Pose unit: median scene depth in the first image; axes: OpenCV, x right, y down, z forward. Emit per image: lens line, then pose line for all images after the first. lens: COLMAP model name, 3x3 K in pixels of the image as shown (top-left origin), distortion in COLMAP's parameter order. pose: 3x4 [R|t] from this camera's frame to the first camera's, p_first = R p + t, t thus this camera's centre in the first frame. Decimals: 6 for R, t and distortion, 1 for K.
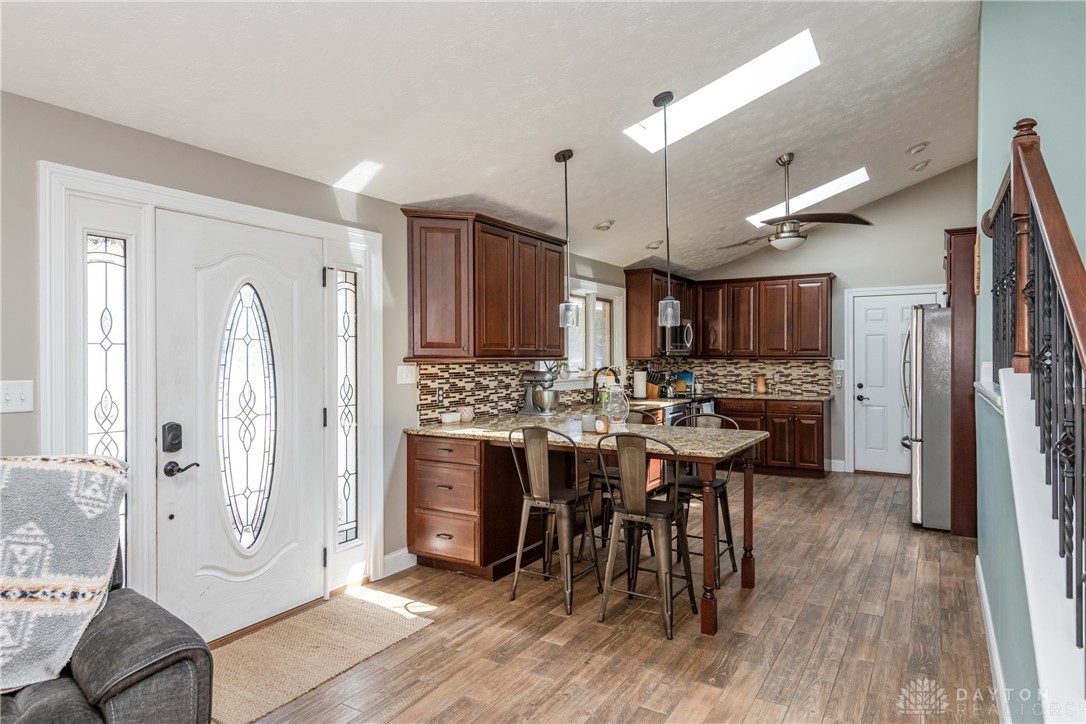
lens RADIAL K [[646.2, 0, 544.3], [0, 646.2, 355.3], [0, 0, 1]] dist [0.026411, 0.001362]
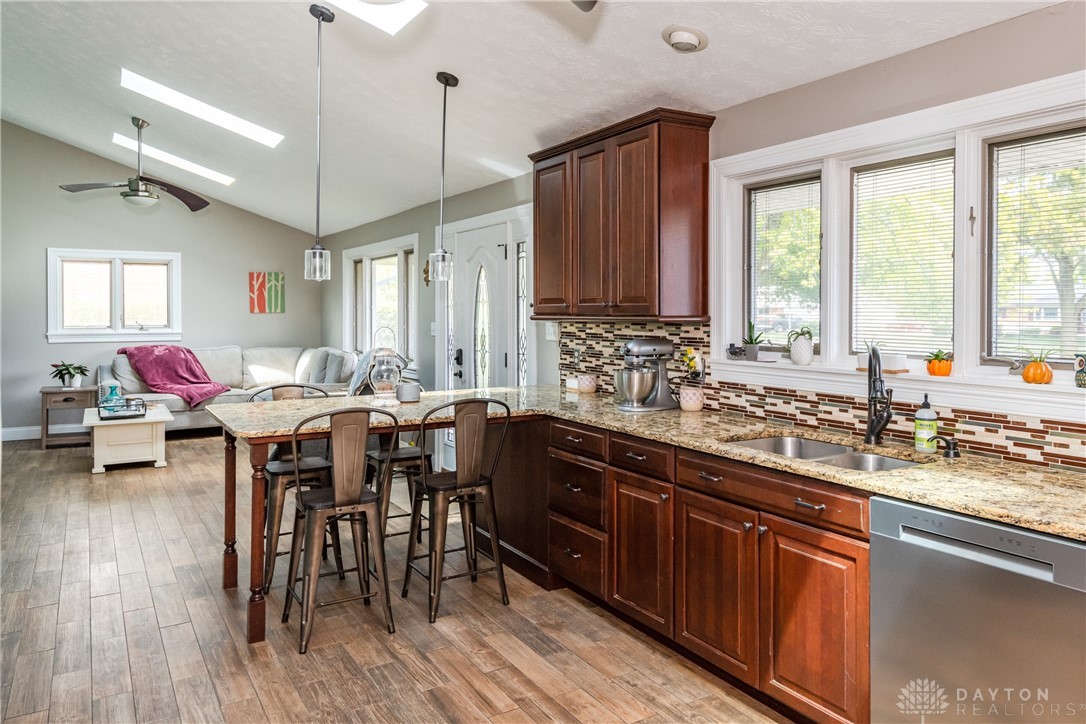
lens RADIAL K [[769.3, 0, 562.6], [0, 769.3, 319.6], [0, 0, 1]] dist [0.064943, -0.013910]
pose [[-0.452085, 0.007995, -0.891939, 0.569802], [-0.000886, 0.999955, 0.009413, -0.000621], [0.891975, 0.005046, -0.452057, 1.035480]]
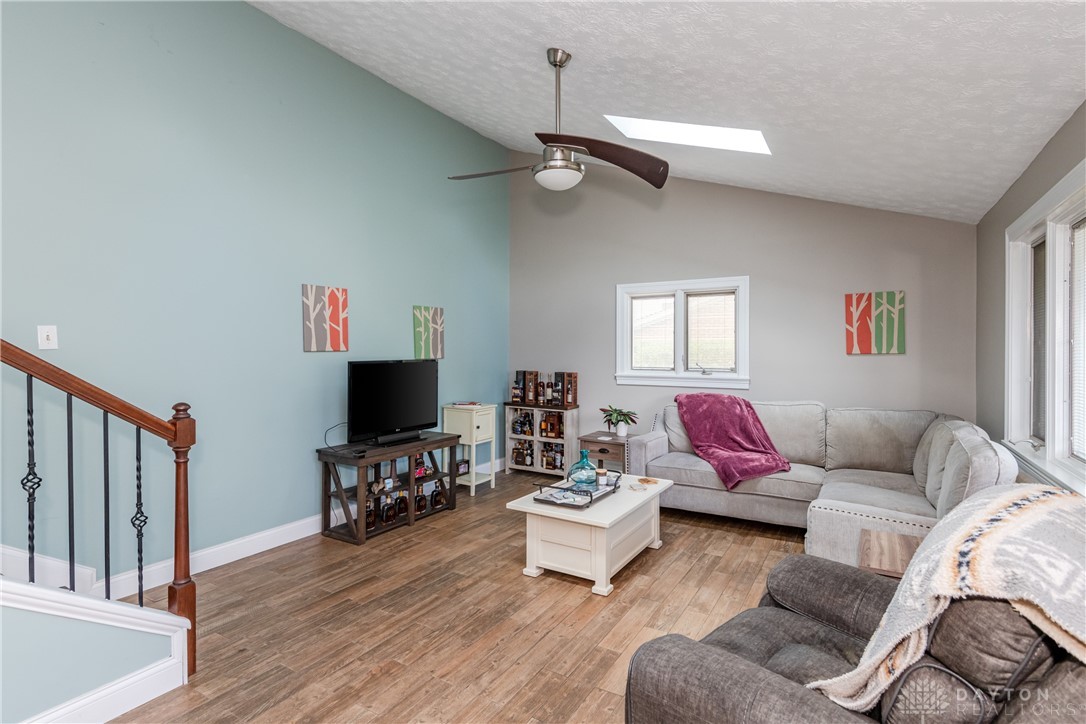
lens RADIAL K [[551.3, 0, 501.9], [0, 551.3, 347.3], [0, 0, 1]] dist [0.014495, -0.001257]
pose [[-0.999986, -0.004421, 0.002918, -0.097133], [-0.004444, 0.999959, -0.007922, 0.000135], [-0.002883, -0.007935, -0.999964, 0.508361]]
